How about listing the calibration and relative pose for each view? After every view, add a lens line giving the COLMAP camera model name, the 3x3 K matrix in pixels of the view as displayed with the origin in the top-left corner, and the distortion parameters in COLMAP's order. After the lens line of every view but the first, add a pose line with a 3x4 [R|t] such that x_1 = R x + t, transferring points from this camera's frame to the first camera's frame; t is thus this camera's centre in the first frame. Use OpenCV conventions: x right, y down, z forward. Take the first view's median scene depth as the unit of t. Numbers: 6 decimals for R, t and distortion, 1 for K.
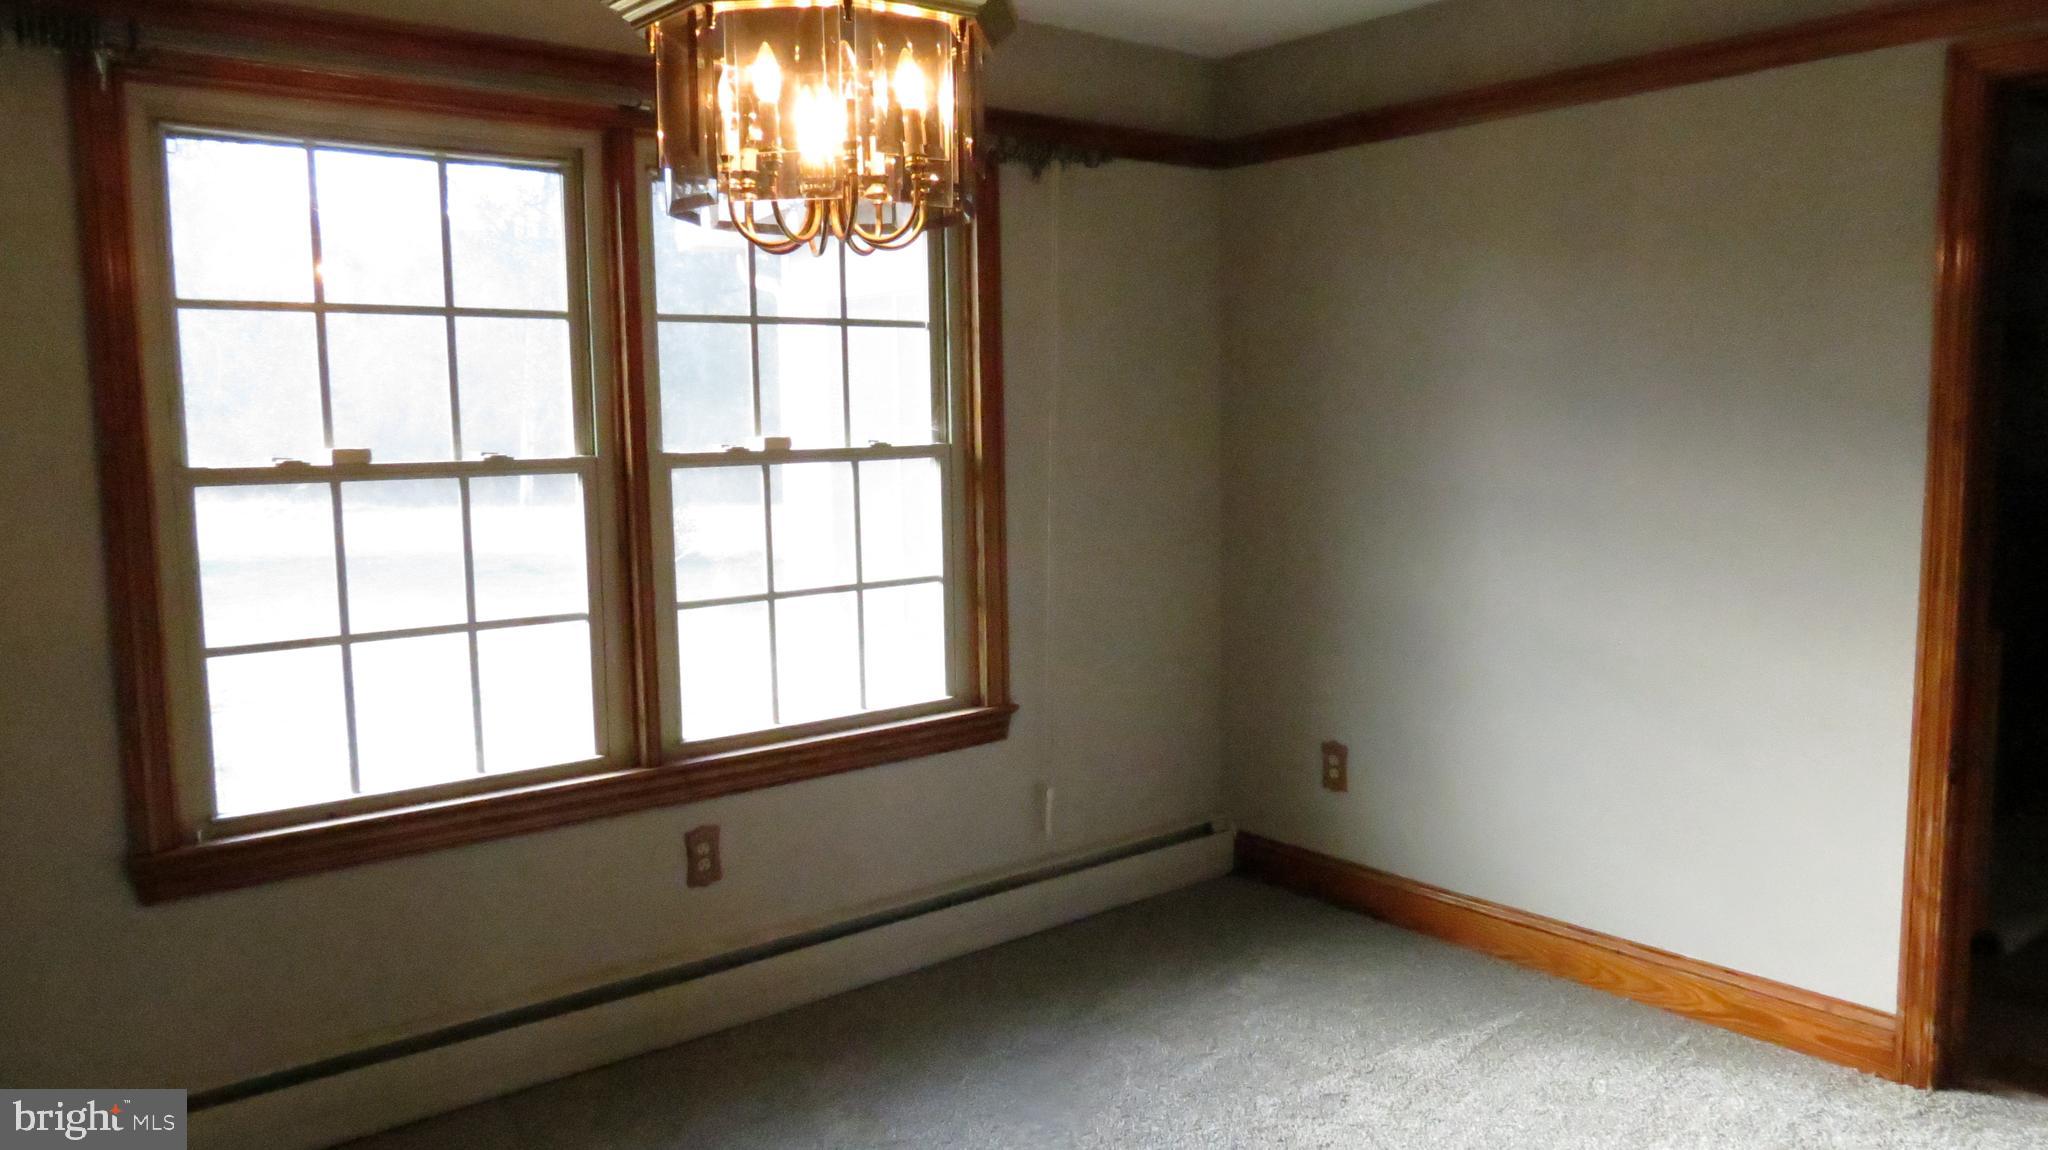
lens RADIAL K [[1488.5, 0, 1024.0], [0, 1488.5, 575.0], [0, 0, 1]] dist [-0.010081, -0.002203]
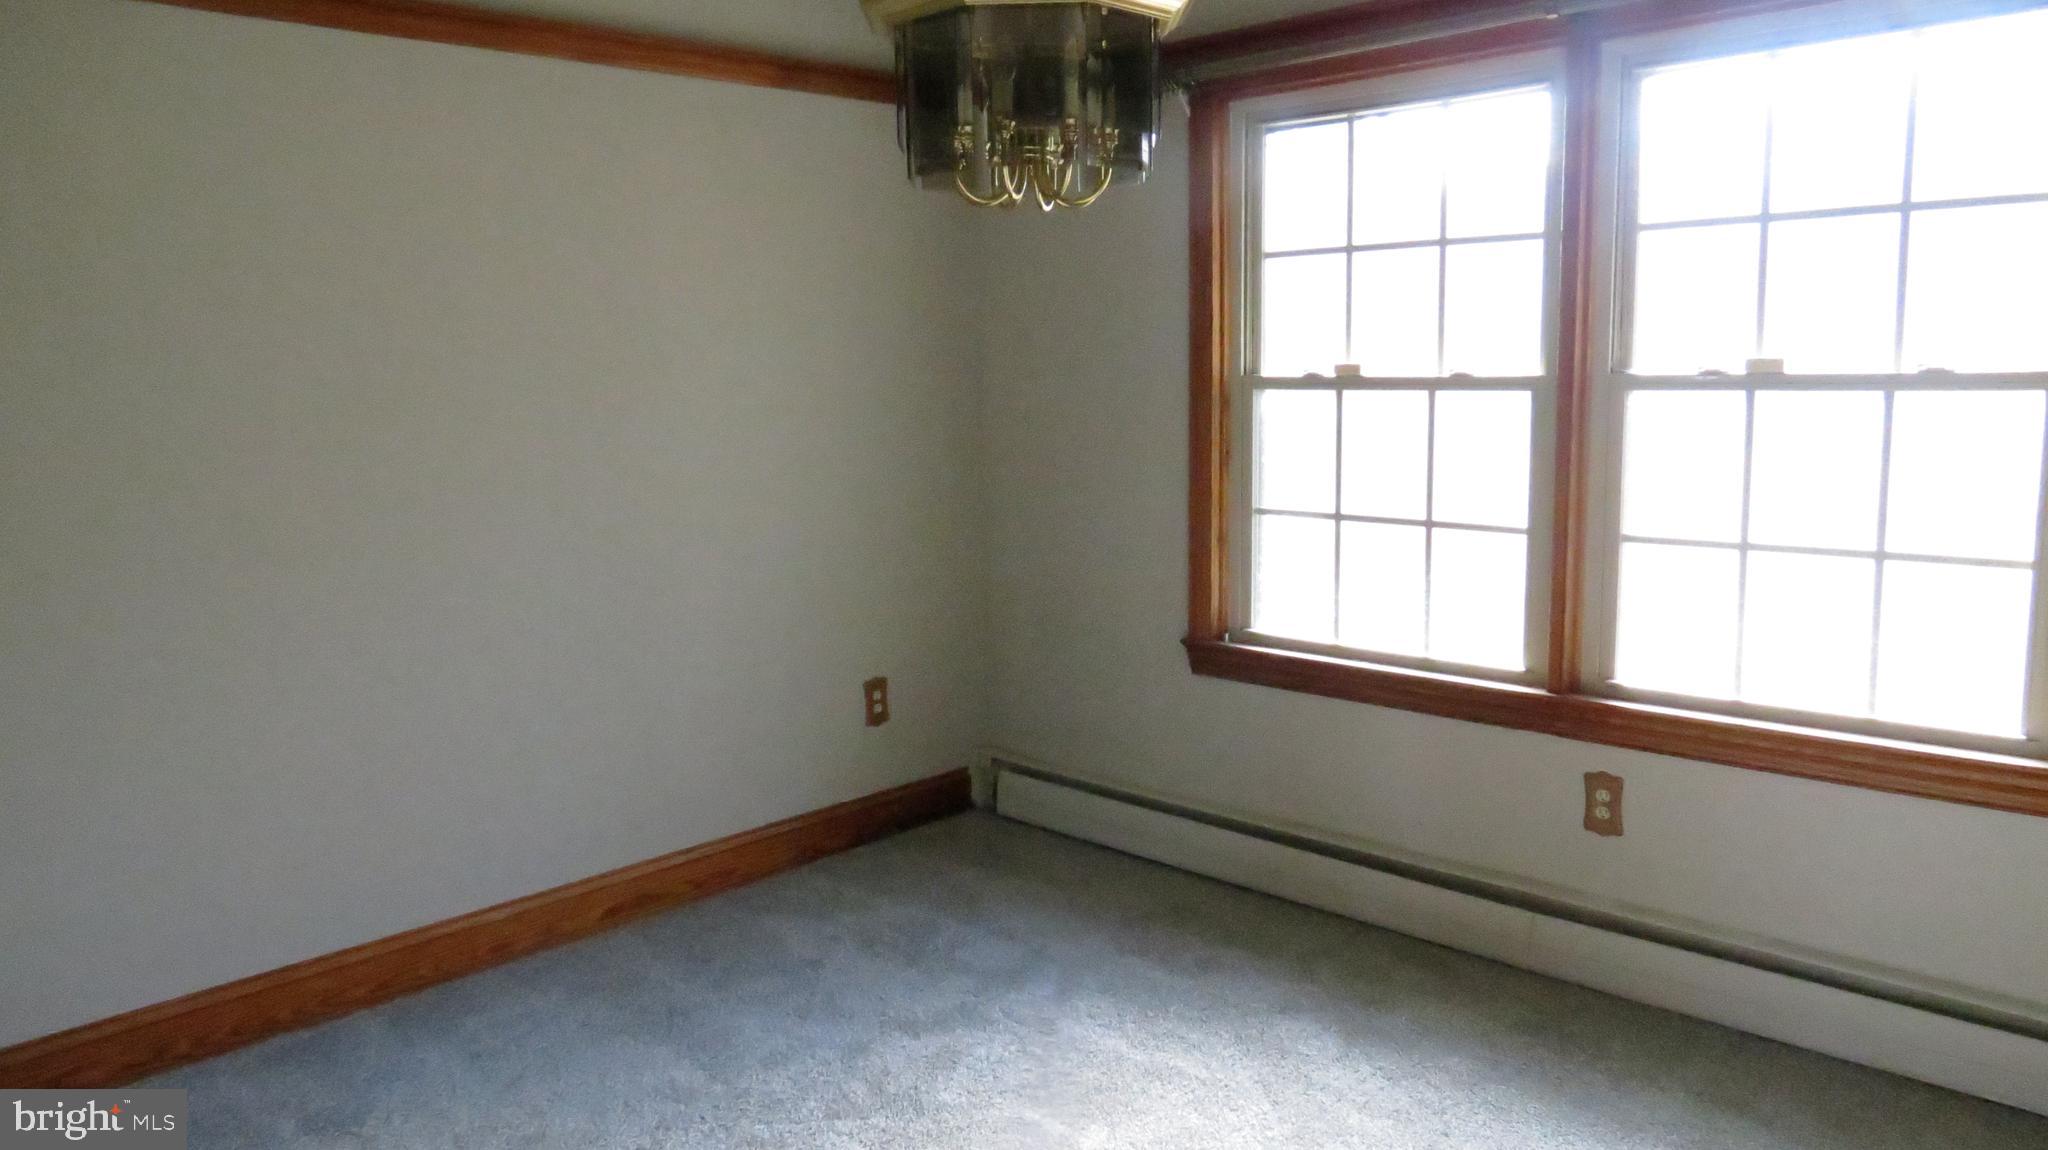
lens RADIAL K [[1468.1, 0, 1025.8], [0, 1468.1, 570.5], [0, 0, 1]] dist [-0.009239, 0.001696]
pose [[0.104665, 0.160628, -0.981450, 0.658597], [-0.083994, 0.984772, 0.152214, -0.070147], [0.990954, 0.066504, 0.116563, 0.537331]]
